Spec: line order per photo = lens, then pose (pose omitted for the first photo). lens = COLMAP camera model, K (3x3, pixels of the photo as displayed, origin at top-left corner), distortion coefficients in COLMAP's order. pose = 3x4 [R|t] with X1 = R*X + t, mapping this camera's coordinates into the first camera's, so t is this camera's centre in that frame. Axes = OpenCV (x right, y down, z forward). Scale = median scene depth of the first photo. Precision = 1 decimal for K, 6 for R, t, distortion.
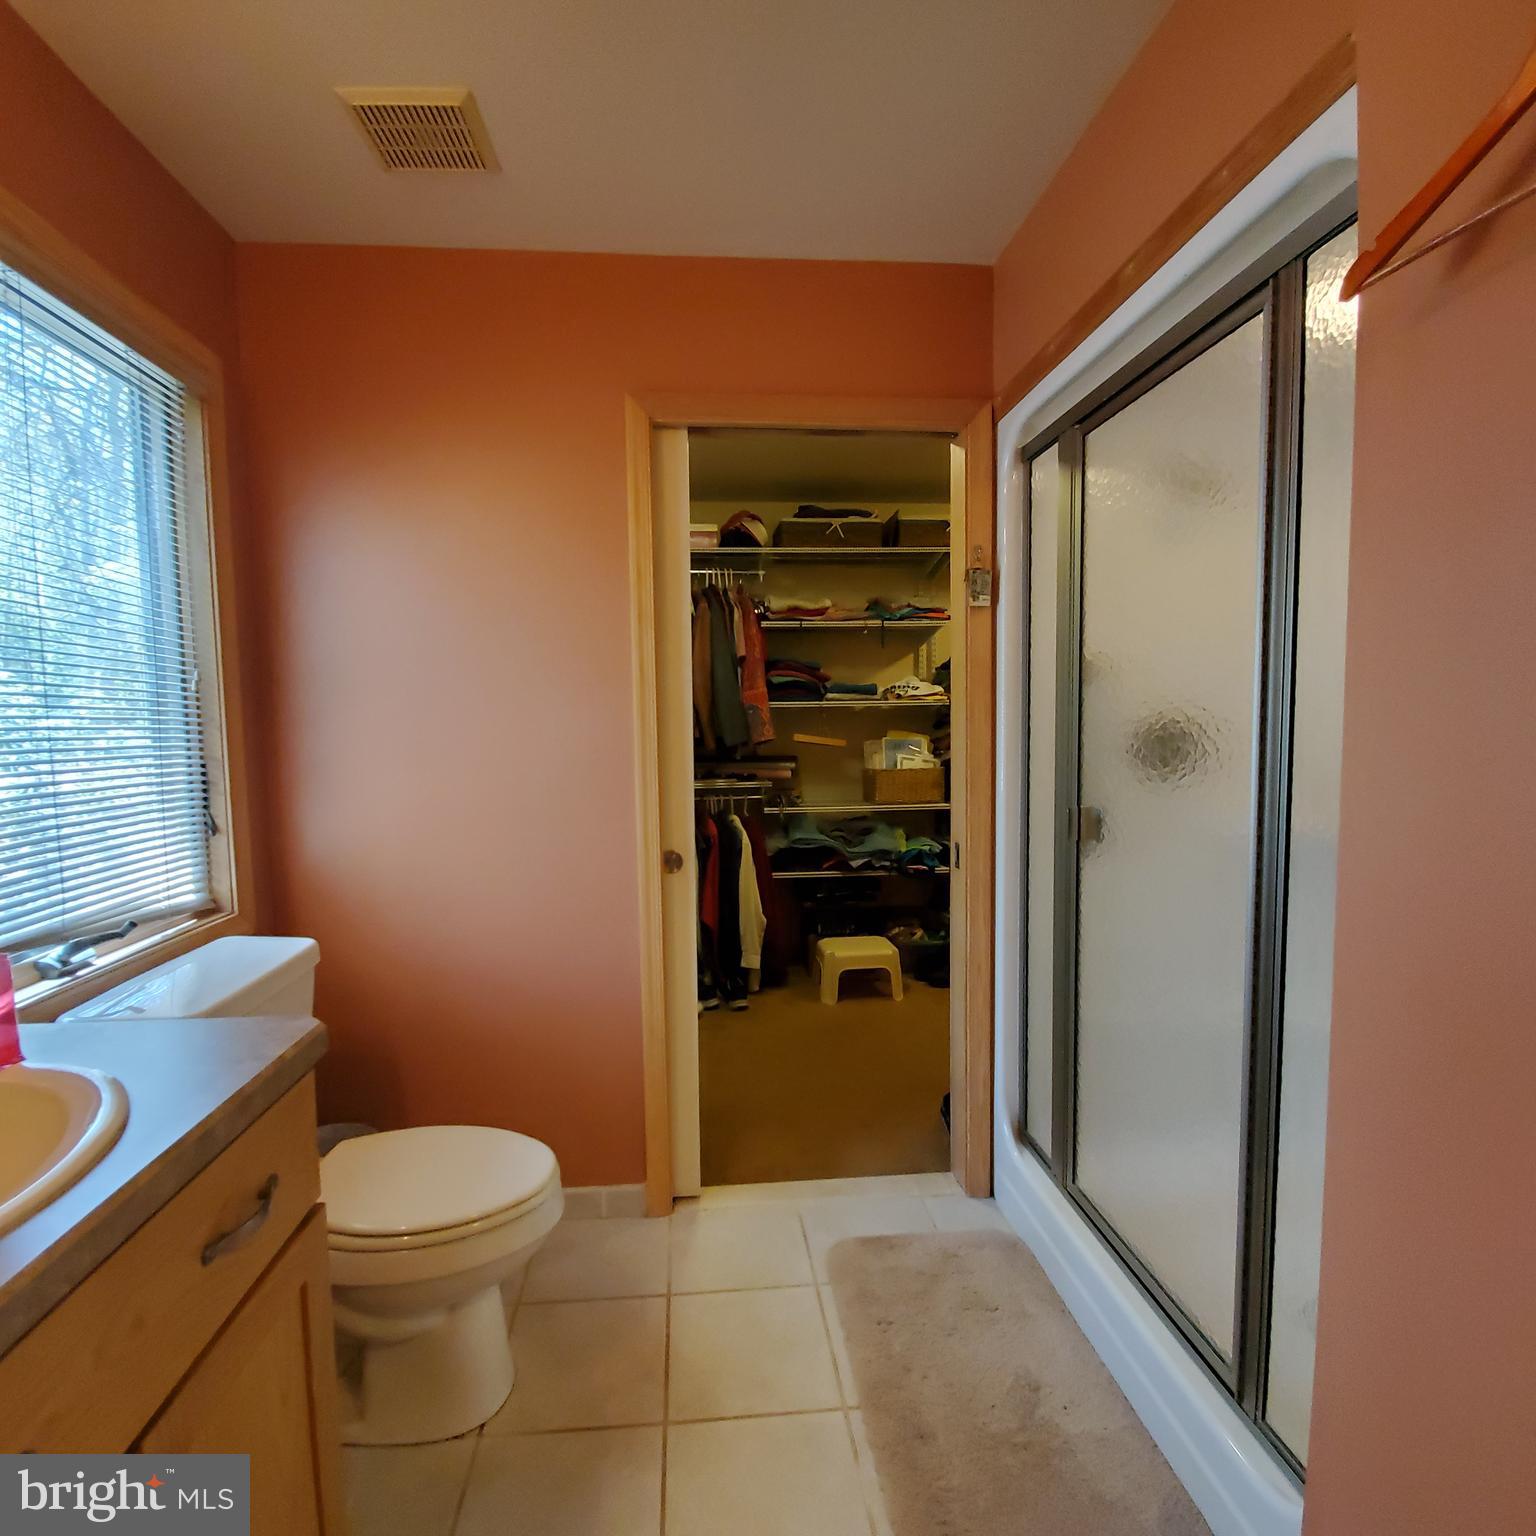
lens RADIAL K [[809.9, 0, 744.7], [0, 809.9, 781.9], [0, 0, 1]] dist [-0.003536, -0.001575]
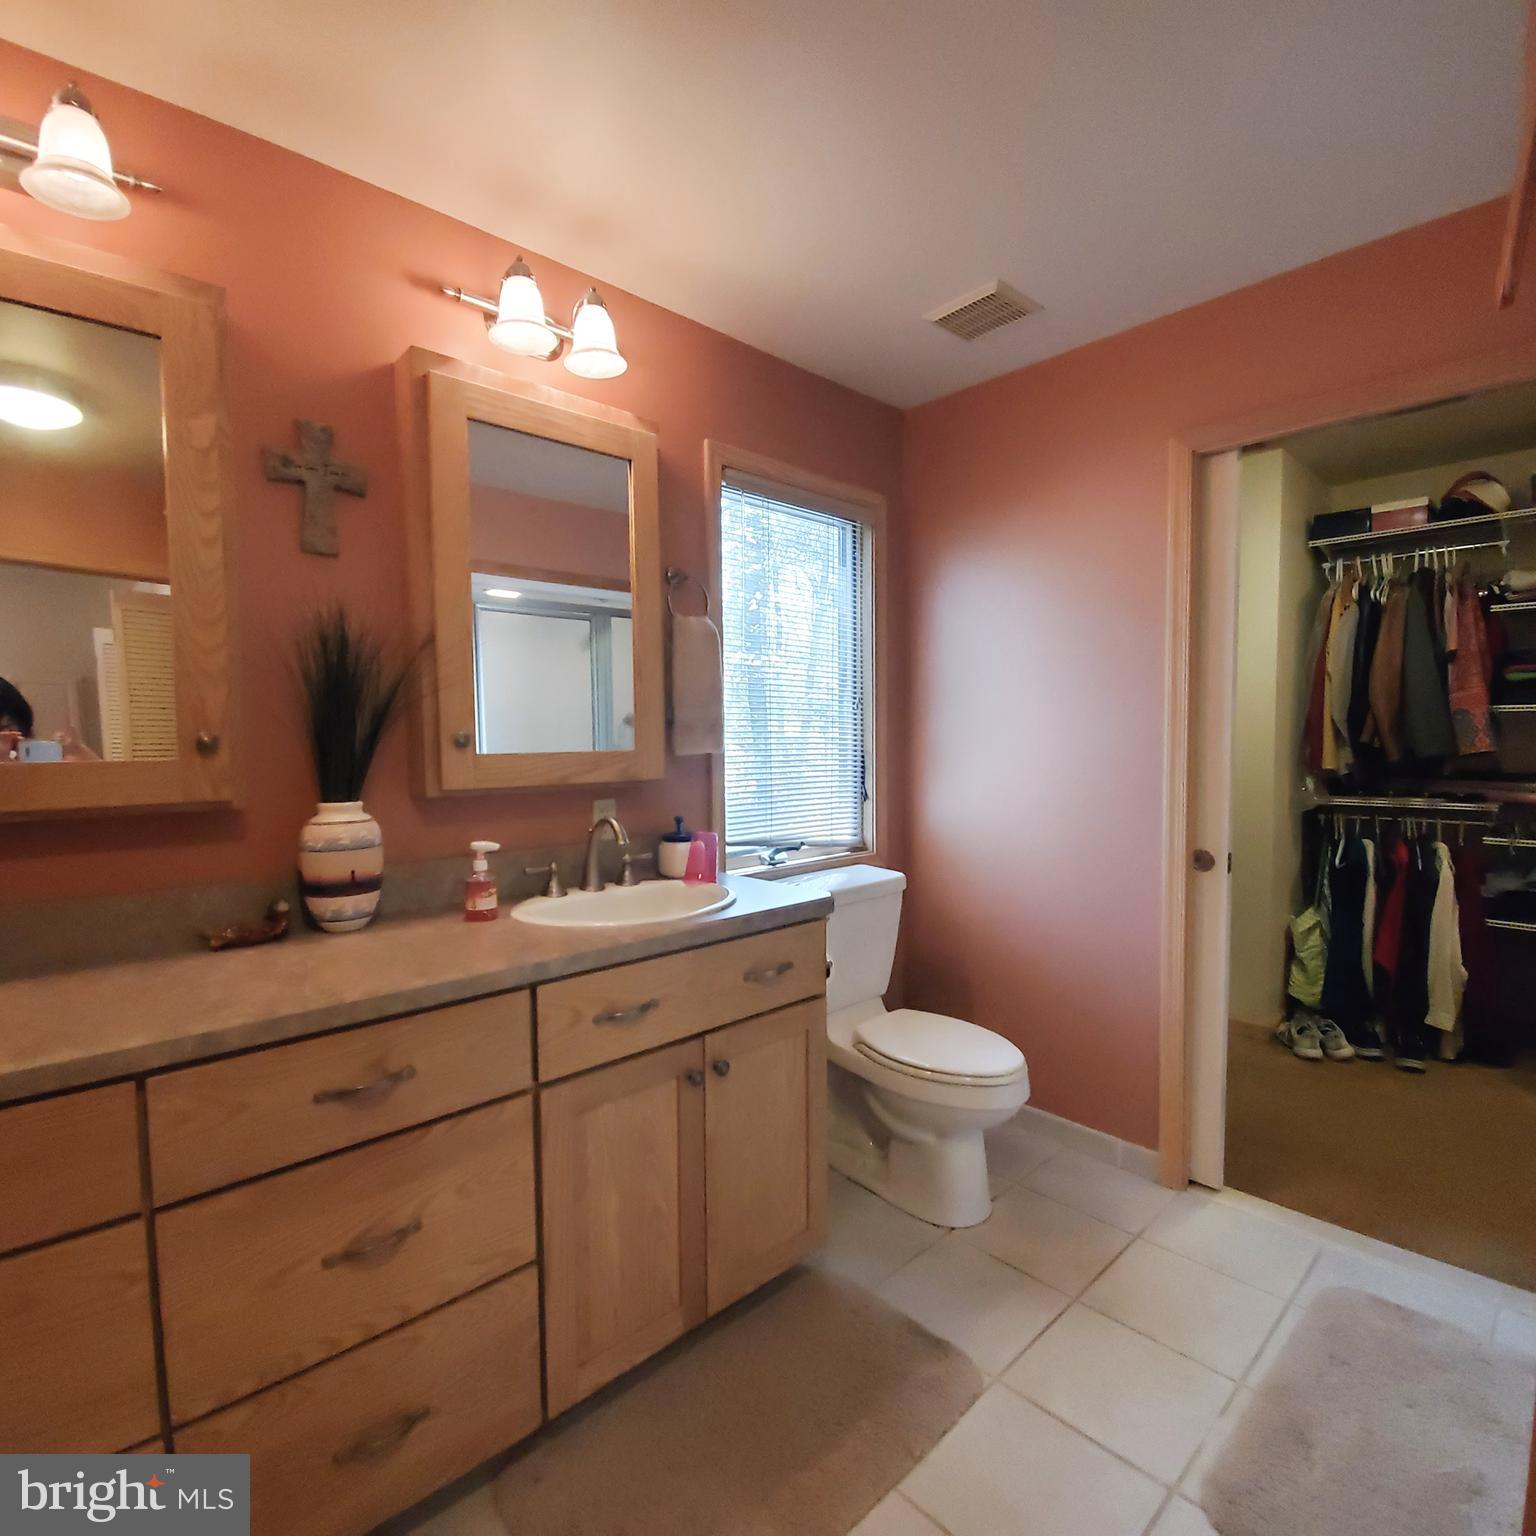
lens RADIAL K [[809.9, 0, 744.7], [0, 809.9, 781.9], [0, 0, 1]] dist [-0.003536, -0.001575]
pose [[0.614264, 0.050769, -0.787466, 0.362578], [-0.059558, 0.998065, 0.017888, 0.012467], [0.786850, 0.035911, 0.616099, -0.126216]]
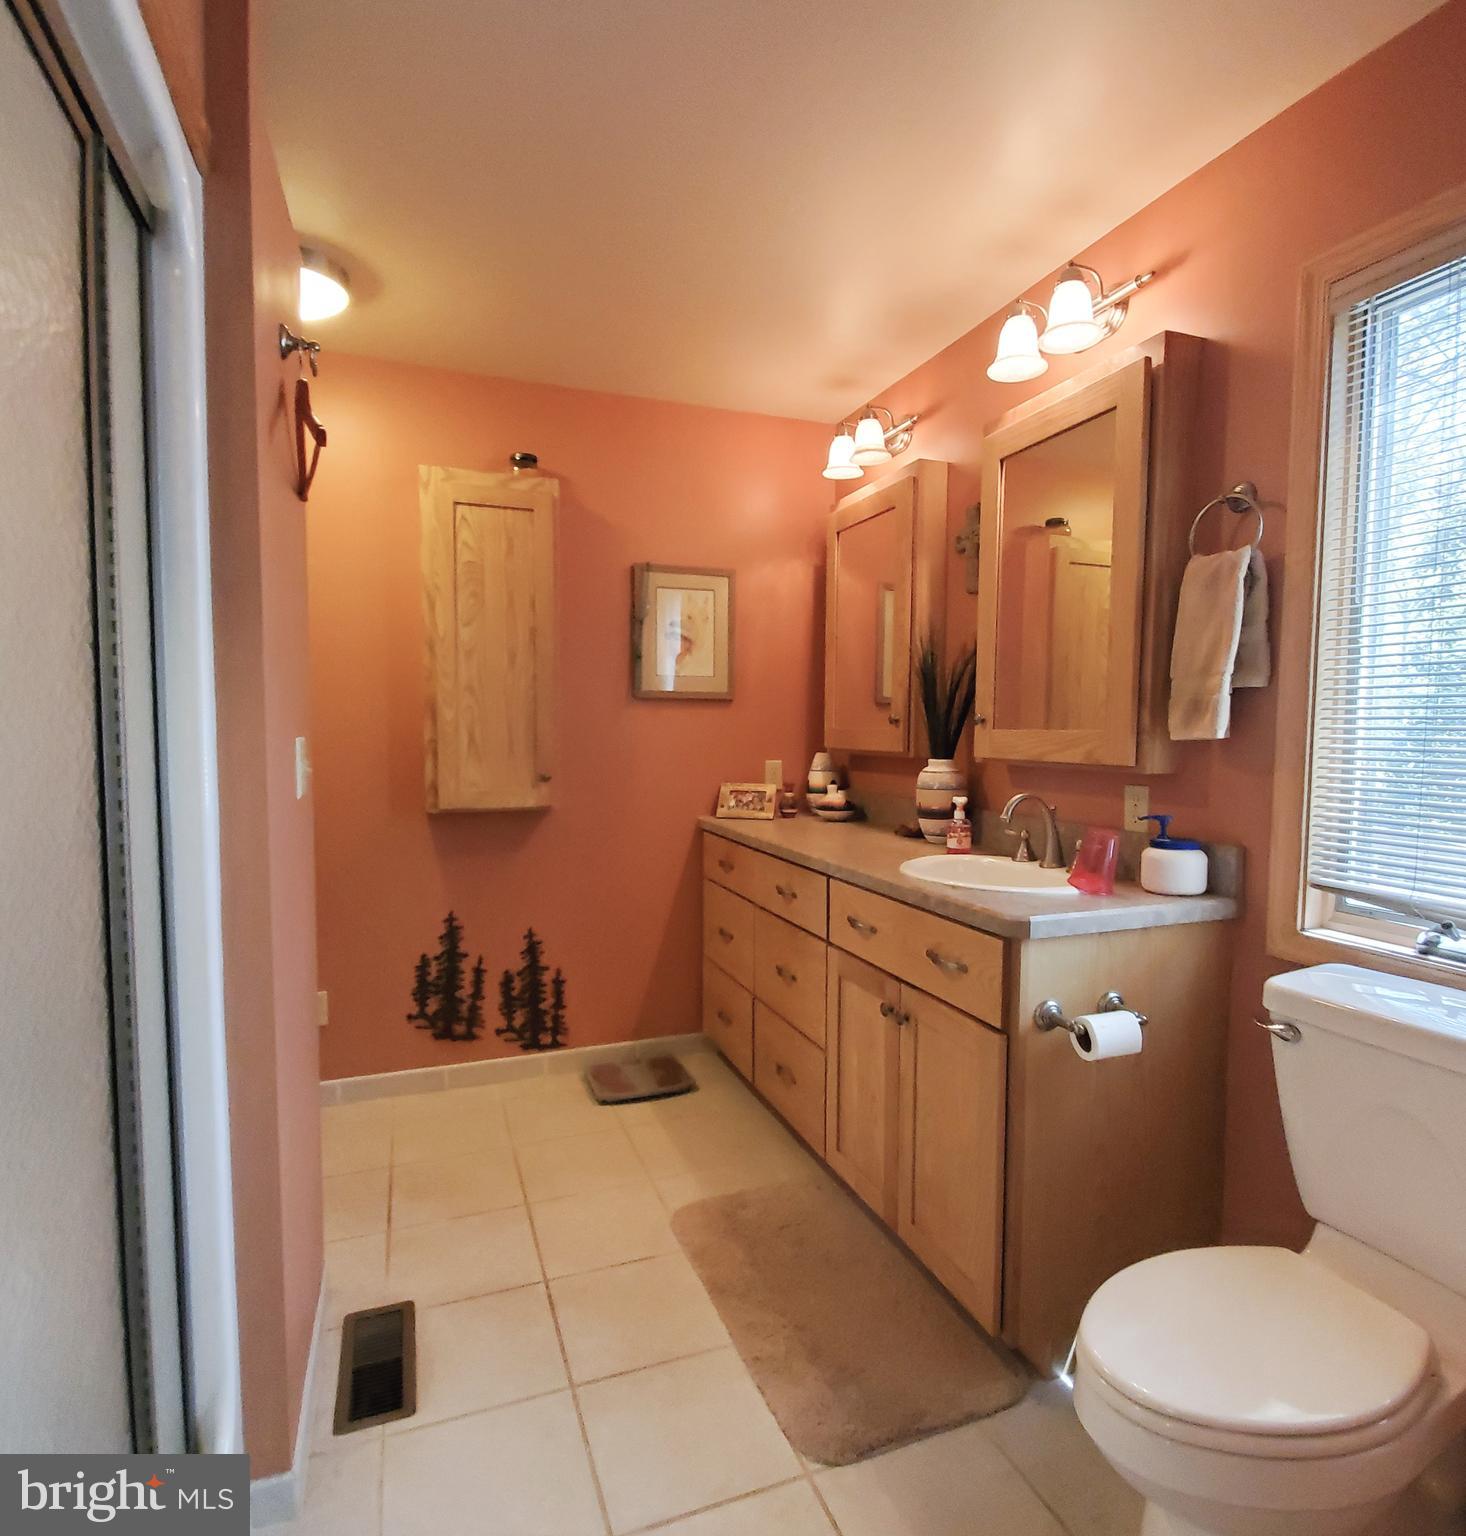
lens RADIAL K [[874.0, 0, 733.0], [0, 874.0, 768.0], [0, 0, 1]] dist [-0.000933, -0.000035]
pose [[-0.959341, 0.027282, -0.280927, 0.179357], [-0.009661, 0.991561, 0.129284, -0.076692], [0.282083, 0.126742, -0.950981, 1.113969]]
